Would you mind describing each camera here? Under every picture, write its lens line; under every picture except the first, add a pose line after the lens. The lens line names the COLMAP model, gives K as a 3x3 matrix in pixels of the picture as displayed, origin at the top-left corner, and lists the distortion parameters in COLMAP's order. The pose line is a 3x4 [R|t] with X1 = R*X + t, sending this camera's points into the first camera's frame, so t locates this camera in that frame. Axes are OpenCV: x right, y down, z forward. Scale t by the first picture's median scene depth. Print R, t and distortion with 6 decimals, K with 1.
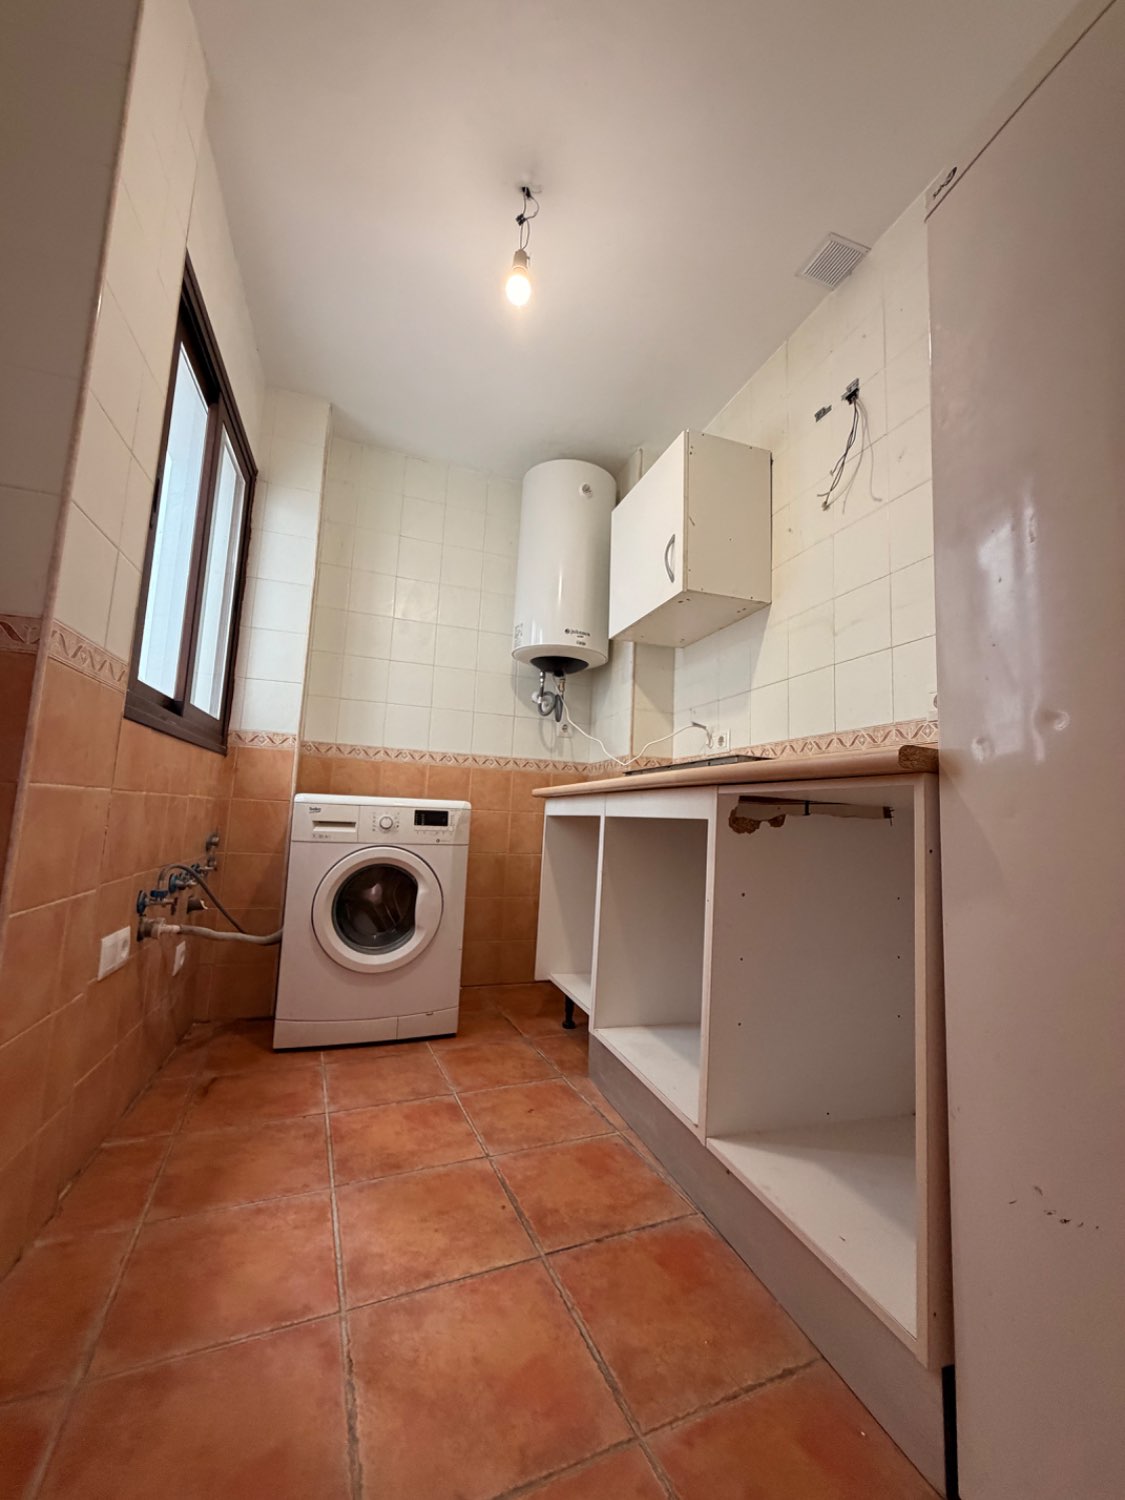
lens RADIAL K [[594.1, 0, 563.9], [0, 594.1, 743.9], [0, 0, 1]] dist [0.000218, -0.000107]
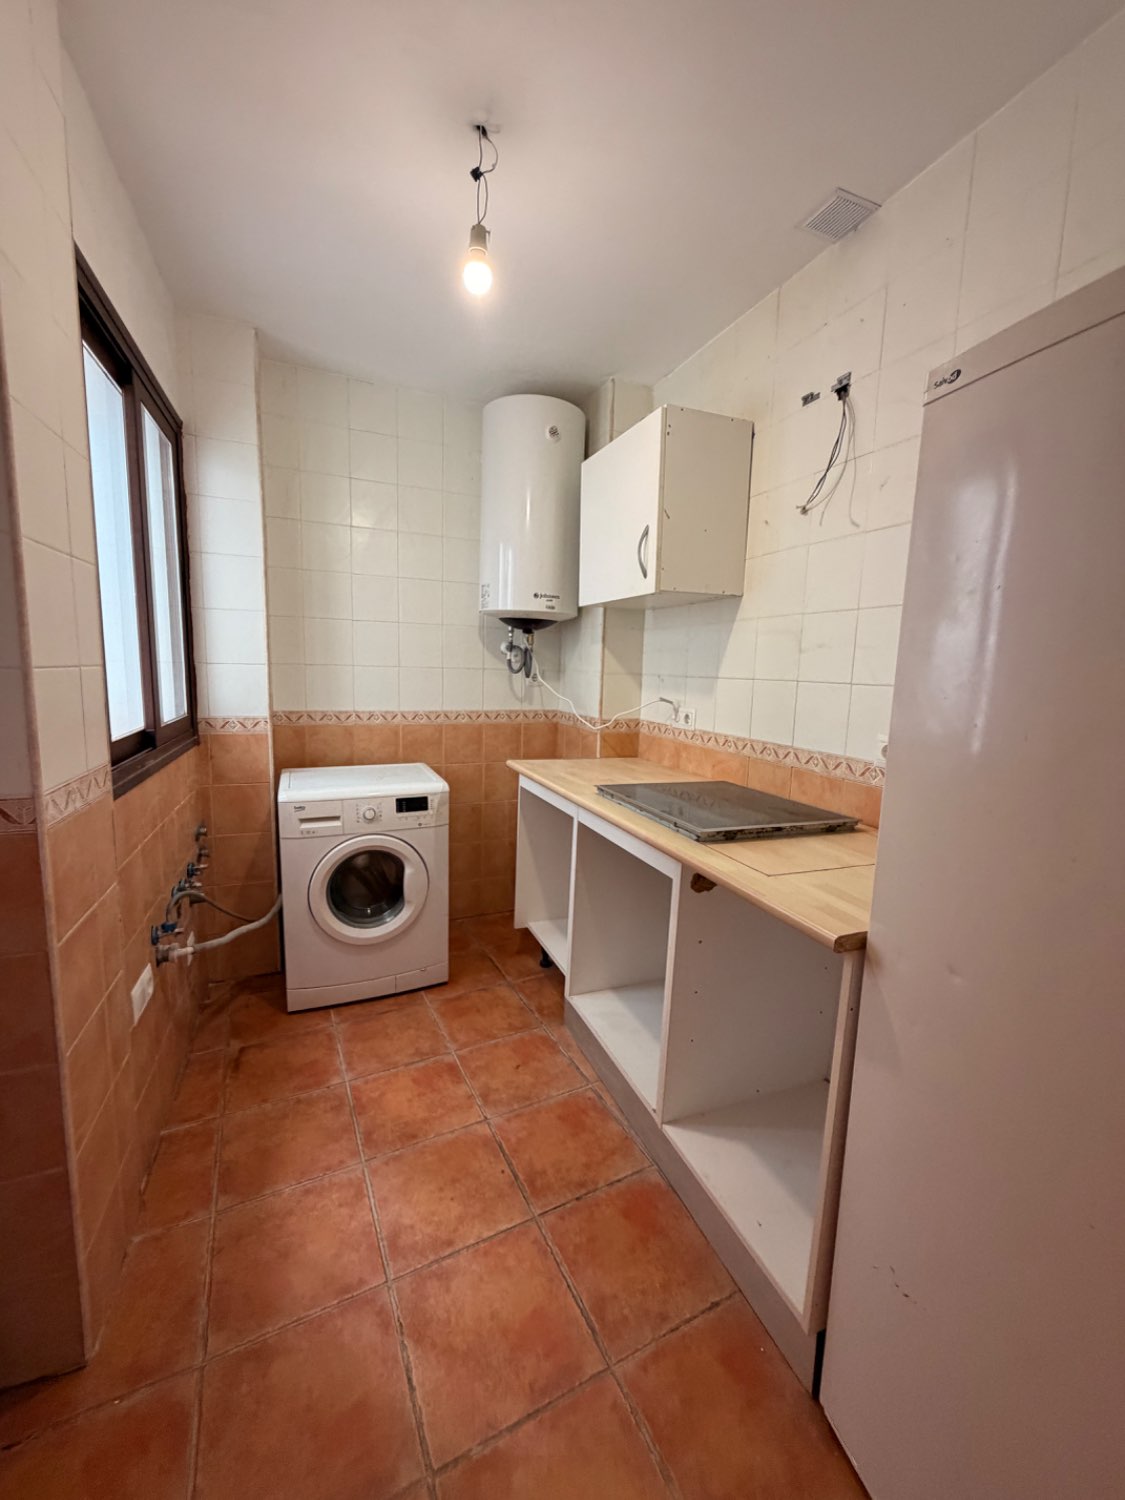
lens RADIAL K [[594.1, 0, 563.0], [0, 594.1, 744.3], [0, 0, 1]] dist [0.000218, -0.000107]
pose [[0.998169, -0.023417, 0.055769, -0.015295], [0.008838, 0.968589, 0.248512, -0.290861], [-0.059837, -0.247564, 0.967022, -0.007911]]
